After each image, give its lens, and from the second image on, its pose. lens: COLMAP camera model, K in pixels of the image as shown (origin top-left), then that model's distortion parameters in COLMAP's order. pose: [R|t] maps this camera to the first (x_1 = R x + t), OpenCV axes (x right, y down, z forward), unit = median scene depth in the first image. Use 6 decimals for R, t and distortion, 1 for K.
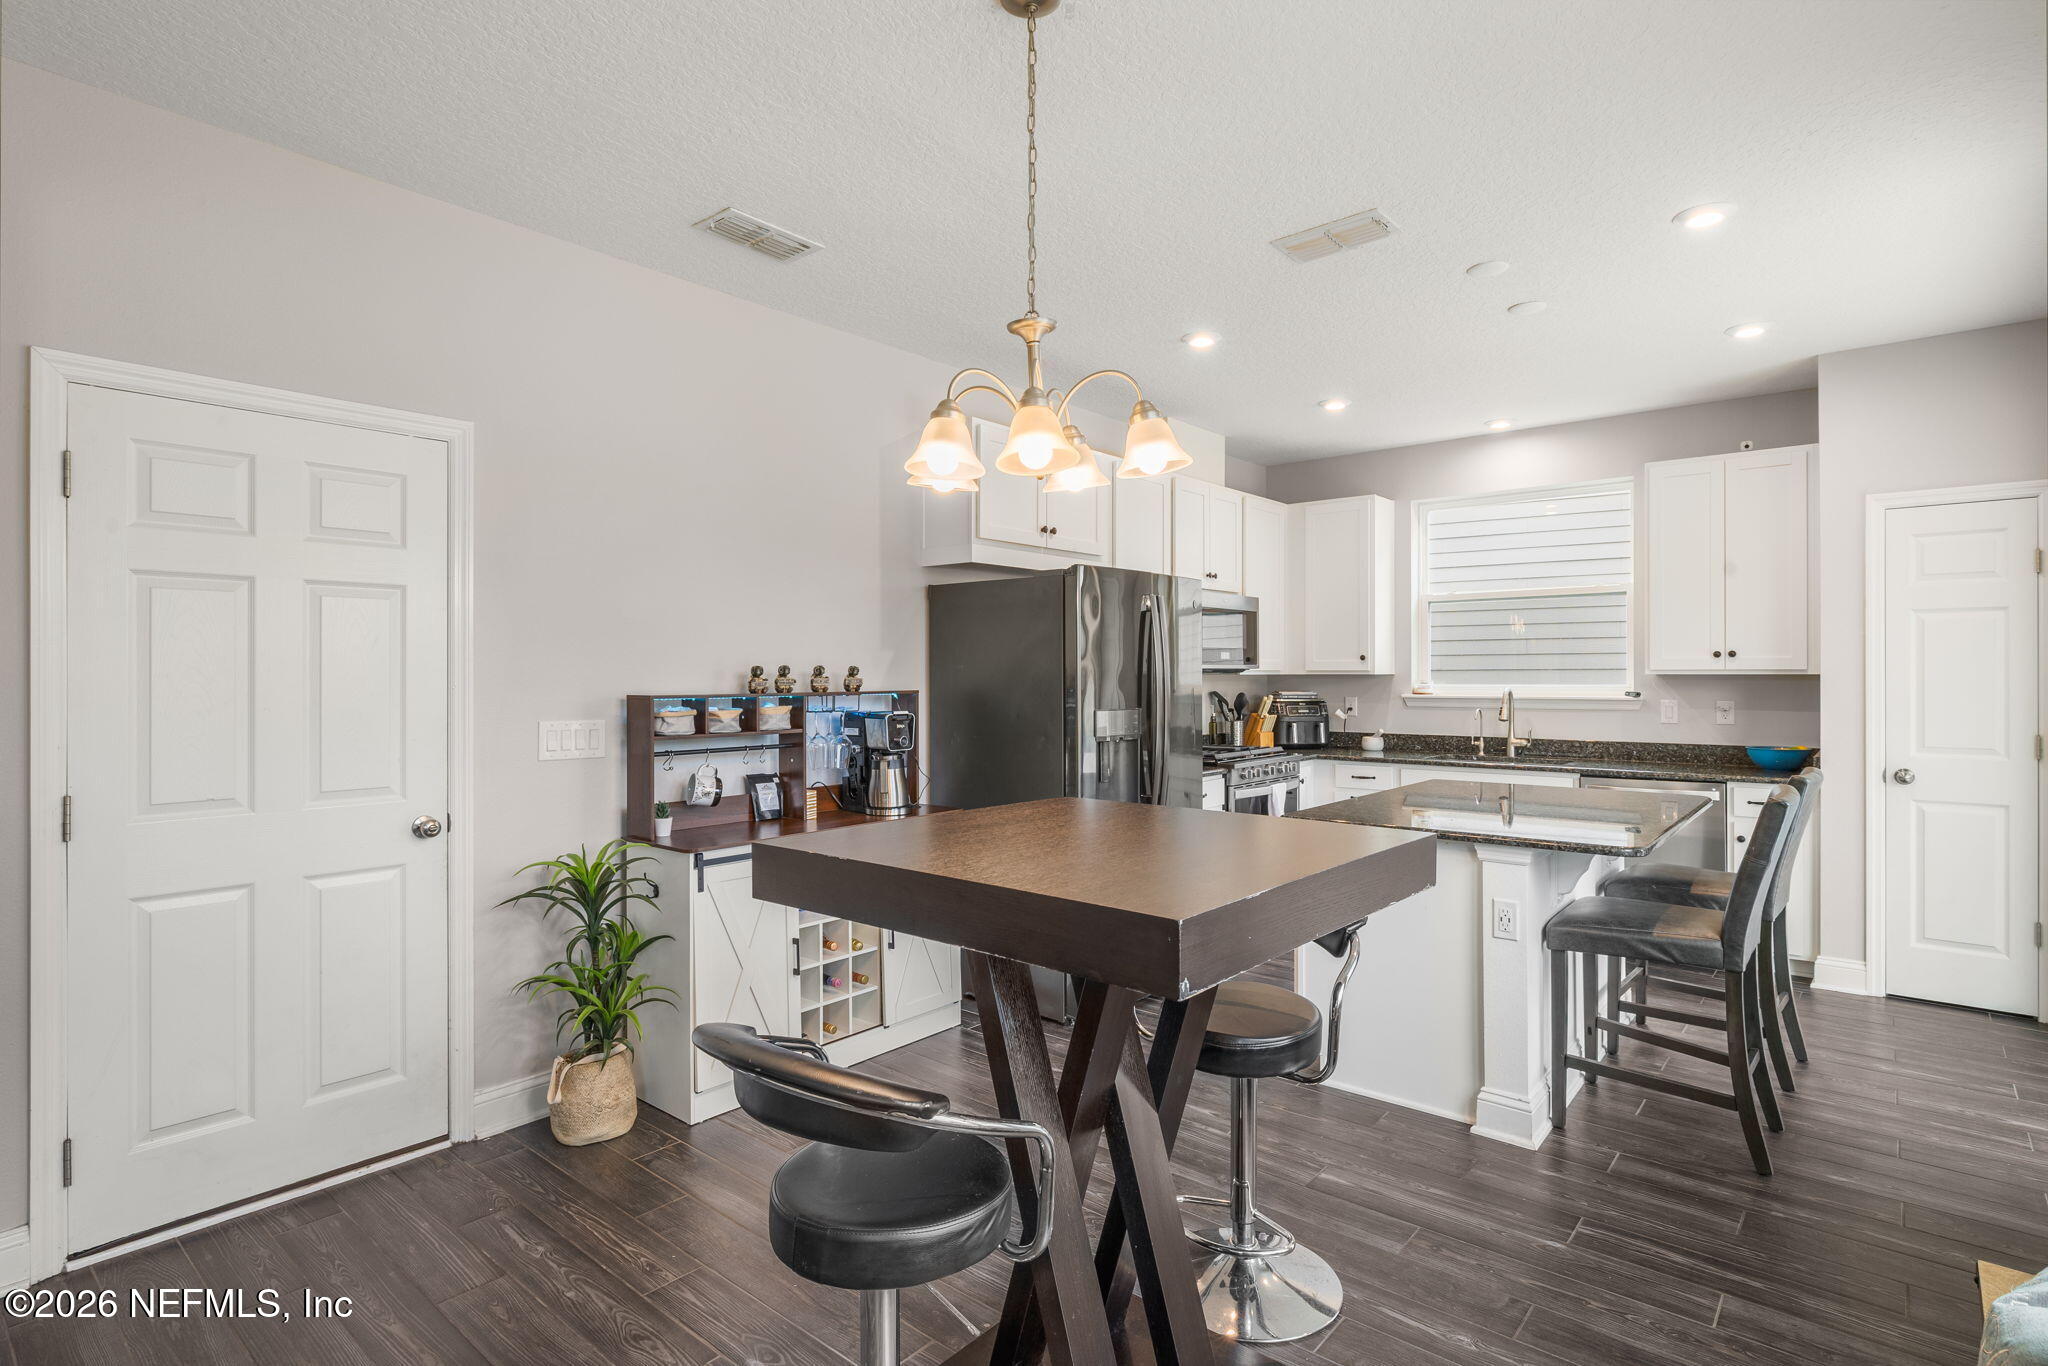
lens RADIAL K [[1031.5, 0, 1030.2], [0, 1031.5, 676.6], [0, 0, 1]] dist [-0.002811, -0.000205]
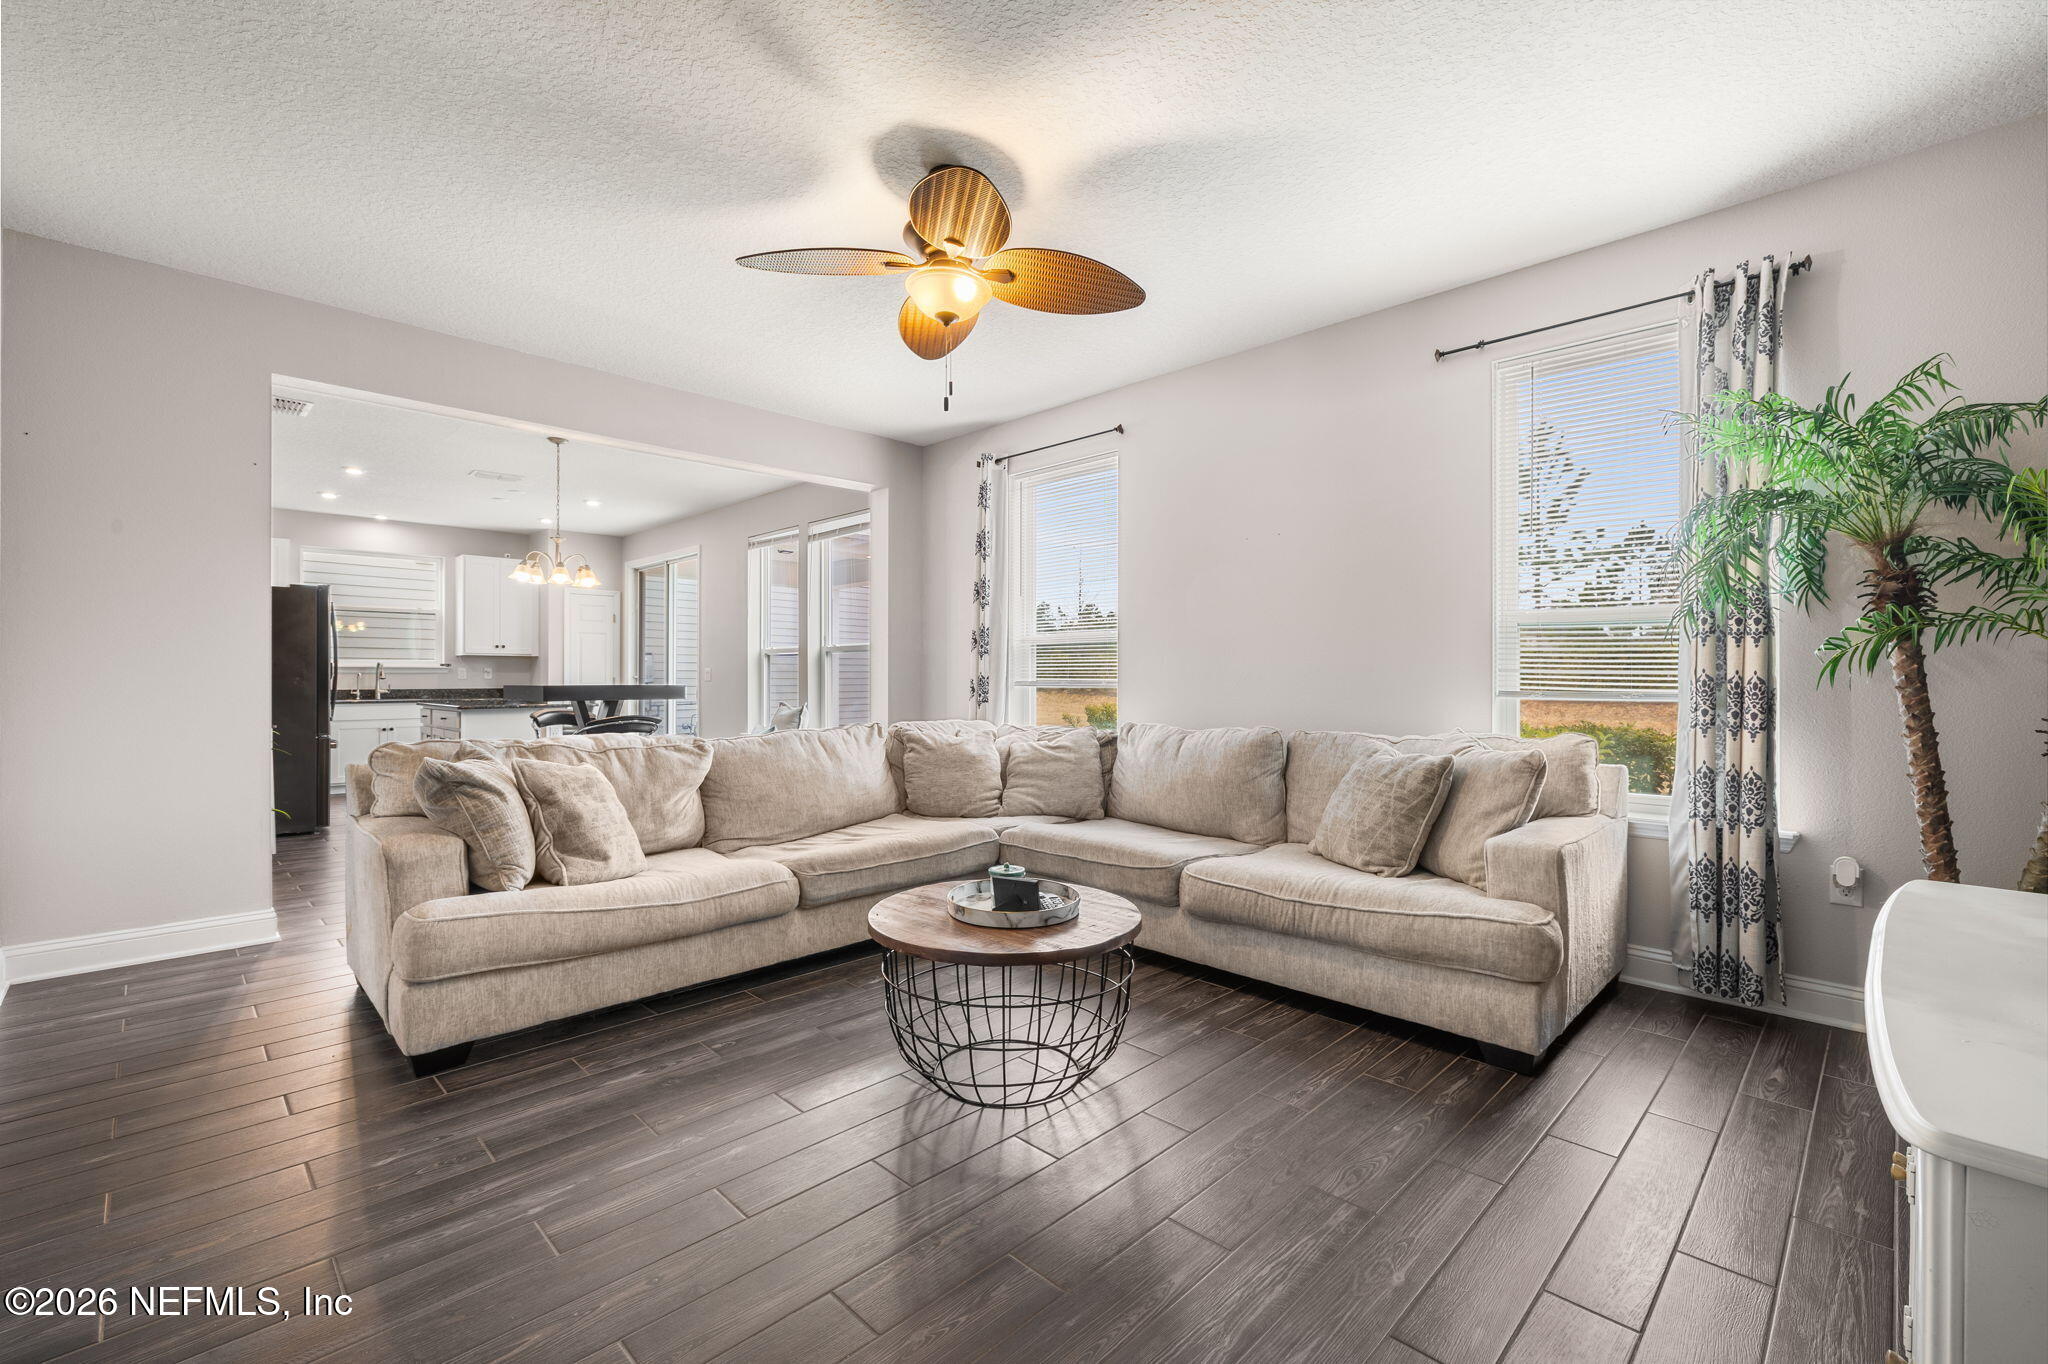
lens RADIAL K [[863.6, 0, 1034.8], [0, 863.6, 679.7], [0, 0, 1]] dist [0.002925, 0.000208]
pose [[0.081433, 0.005166, 0.996665, -1.005324], [0.002285, 0.999983, -0.005370, 0.057151], [-0.996676, 0.002714, 0.081420, -0.296008]]
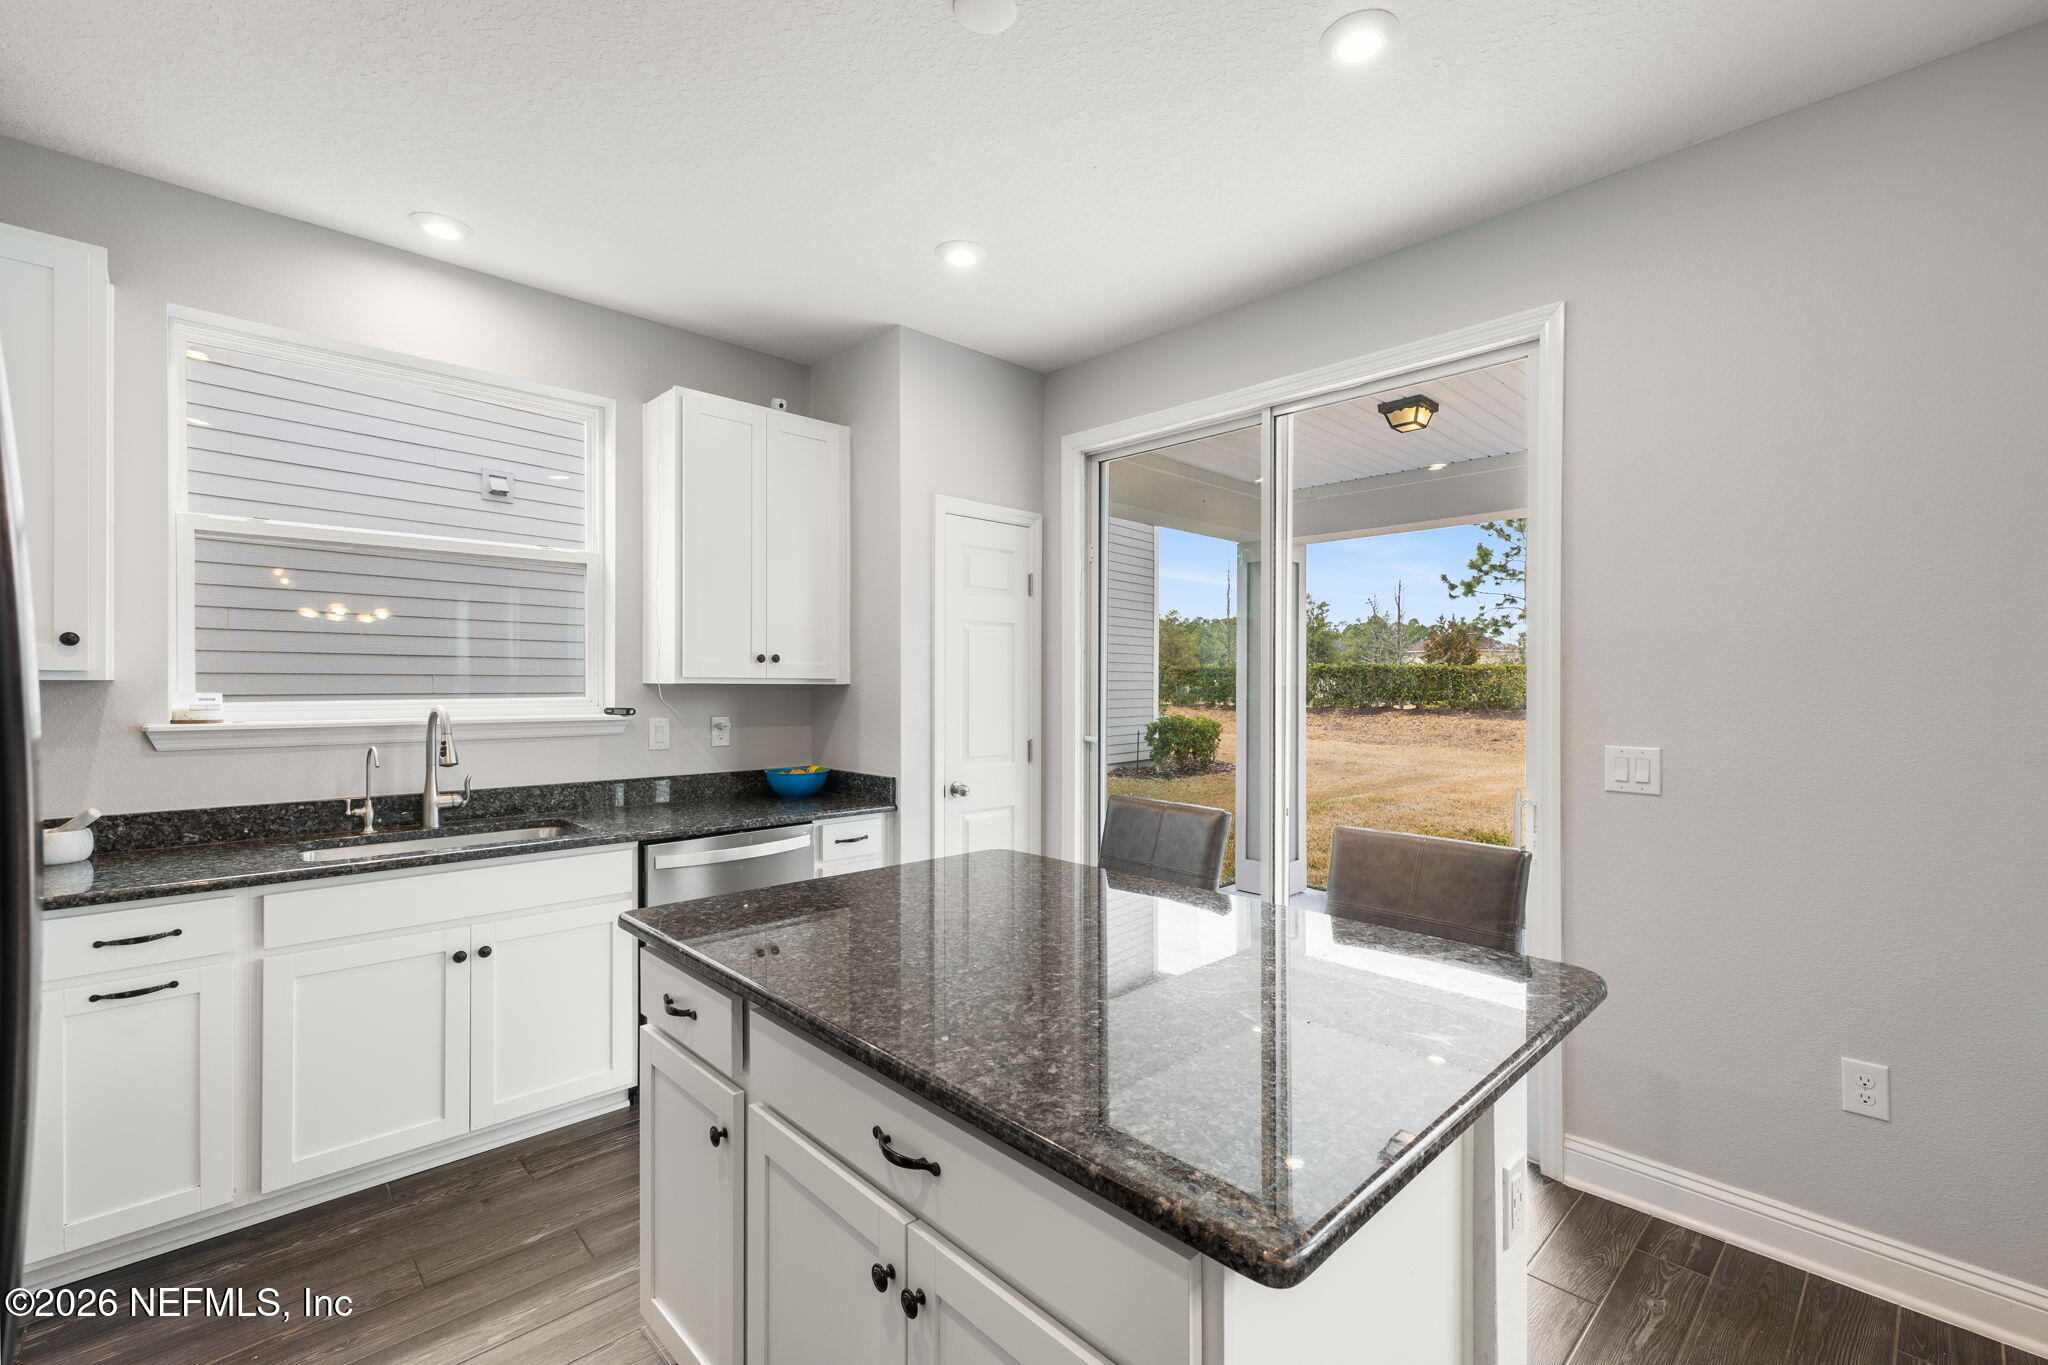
lens RADIAL K [[863.6, 0, 1024.3], [0, 863.6, 685.2], [0, 0, 1]] dist [0.002925, 0.000208]
pose [[0.104224, -0.000306, 0.994554, 0.026149], [-0.001538, 0.999999, 0.000469, -0.001502], [-0.994553, -0.001579, 0.104223, 0.650155]]
